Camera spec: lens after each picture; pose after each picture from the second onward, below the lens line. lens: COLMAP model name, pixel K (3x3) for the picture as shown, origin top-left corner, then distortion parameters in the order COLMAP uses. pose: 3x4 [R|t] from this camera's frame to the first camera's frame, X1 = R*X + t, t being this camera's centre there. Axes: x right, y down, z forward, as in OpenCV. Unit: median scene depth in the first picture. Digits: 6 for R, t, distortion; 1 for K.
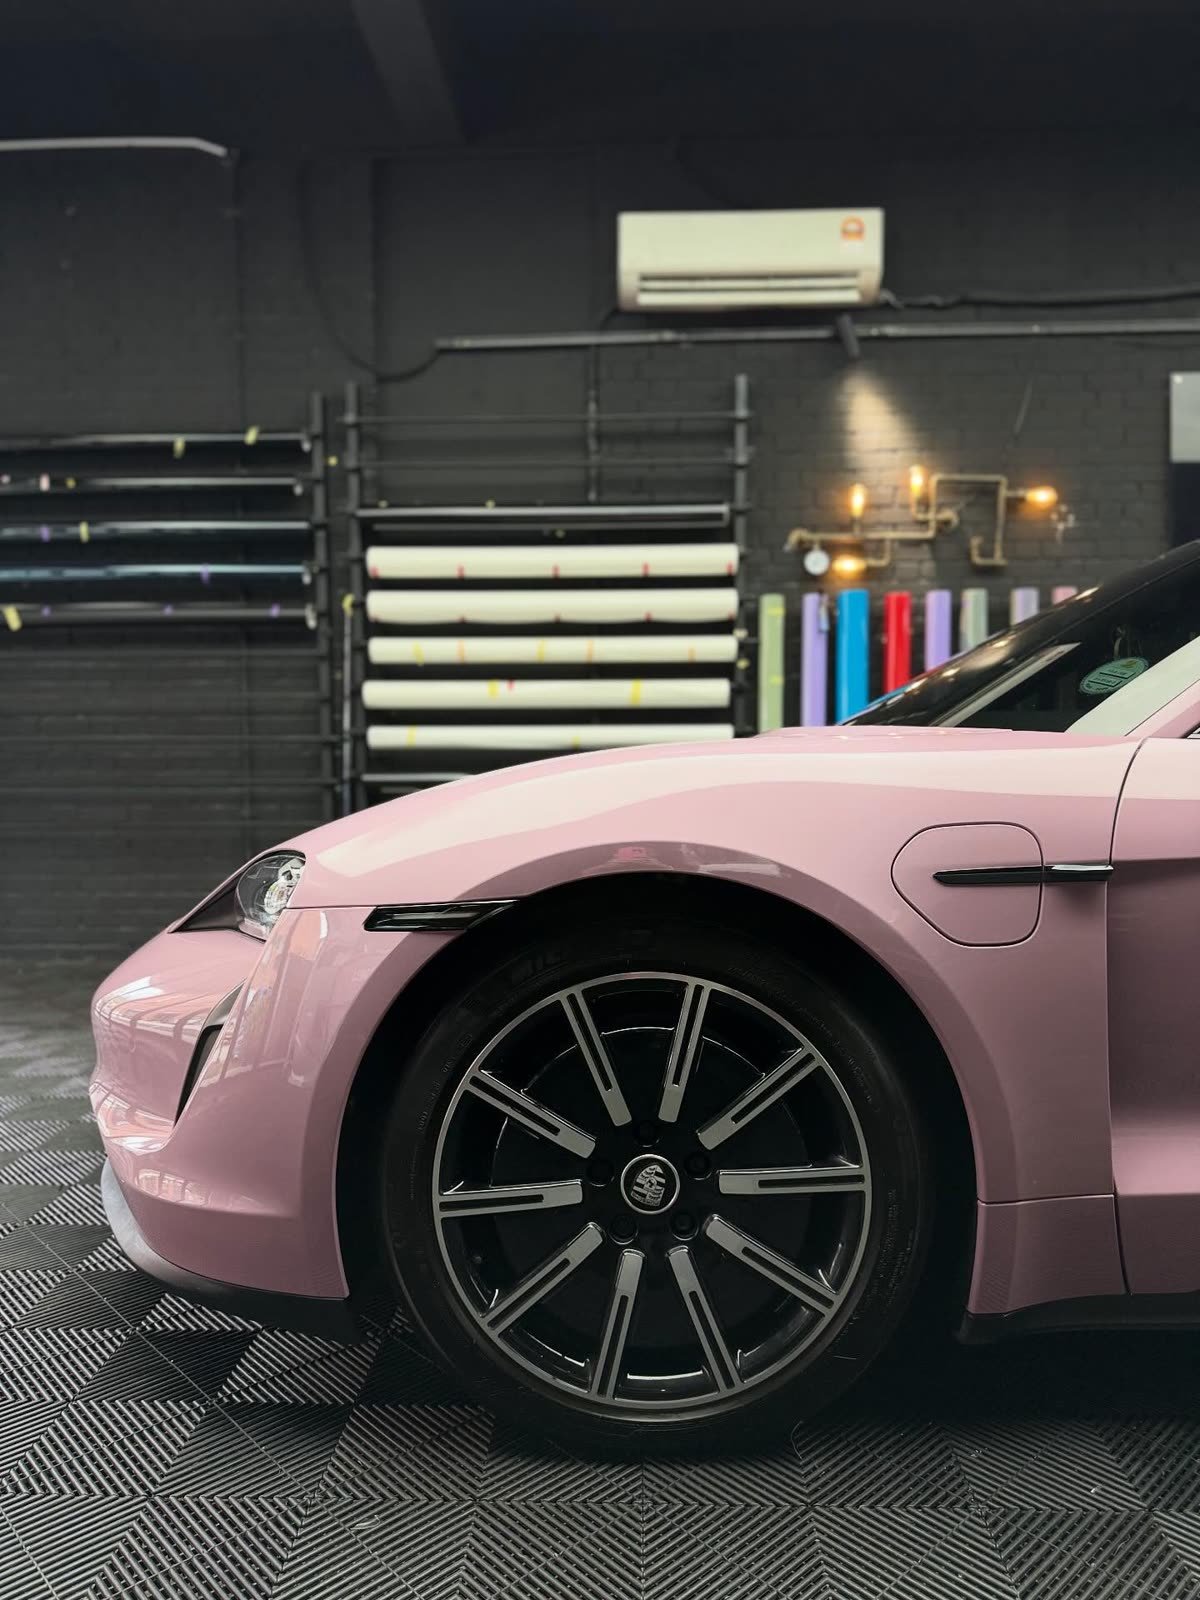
lens RADIAL K [[1213.8, 0, 596.6], [0, 1213.8, 800.0], [0, 0, 1]] dist [0.051222, -0.048171]
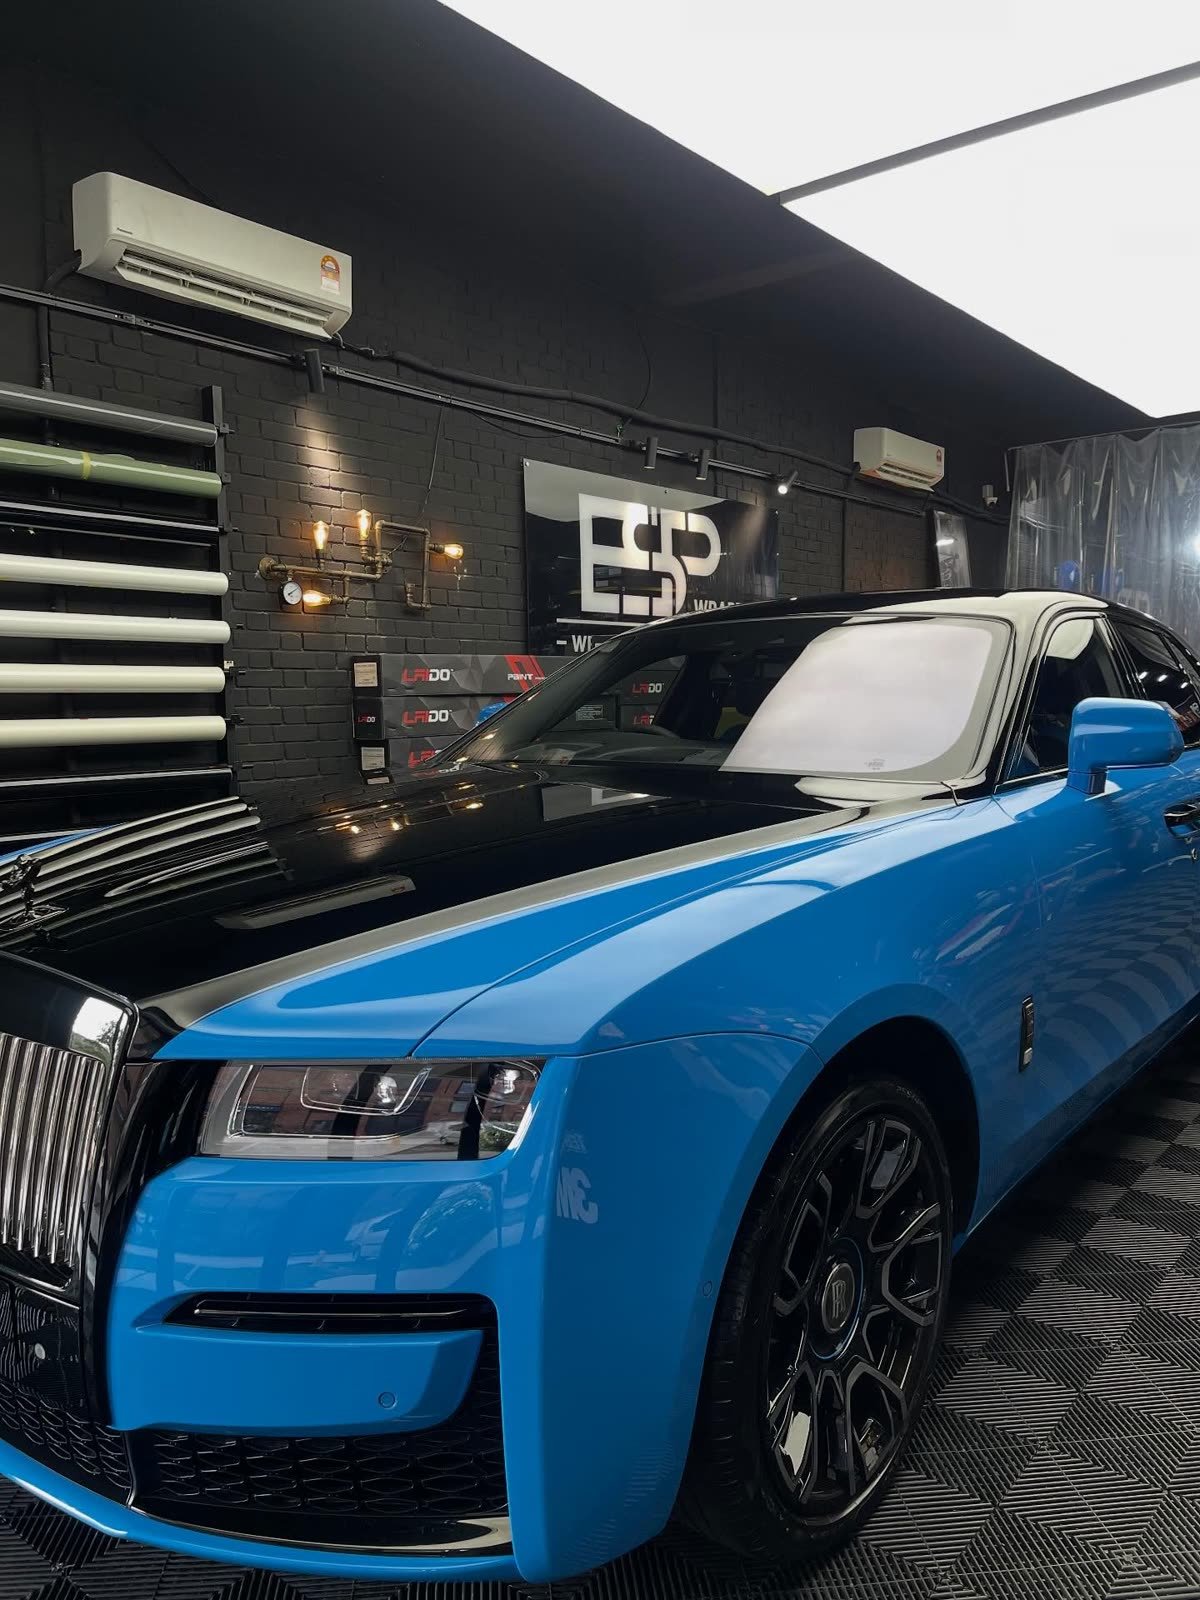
lens RADIAL K [[1213.8, 0, 596.6], [0, 1213.8, 800.0], [0, 0, 1]] dist [0.051222, -0.048171]
pose [[0.632269, -0.055599, 0.772751, -0.438244], [0.013803, 0.998072, 0.060516, -0.083493], [-0.774626, -0.027596, 0.631817, 0.174392]]
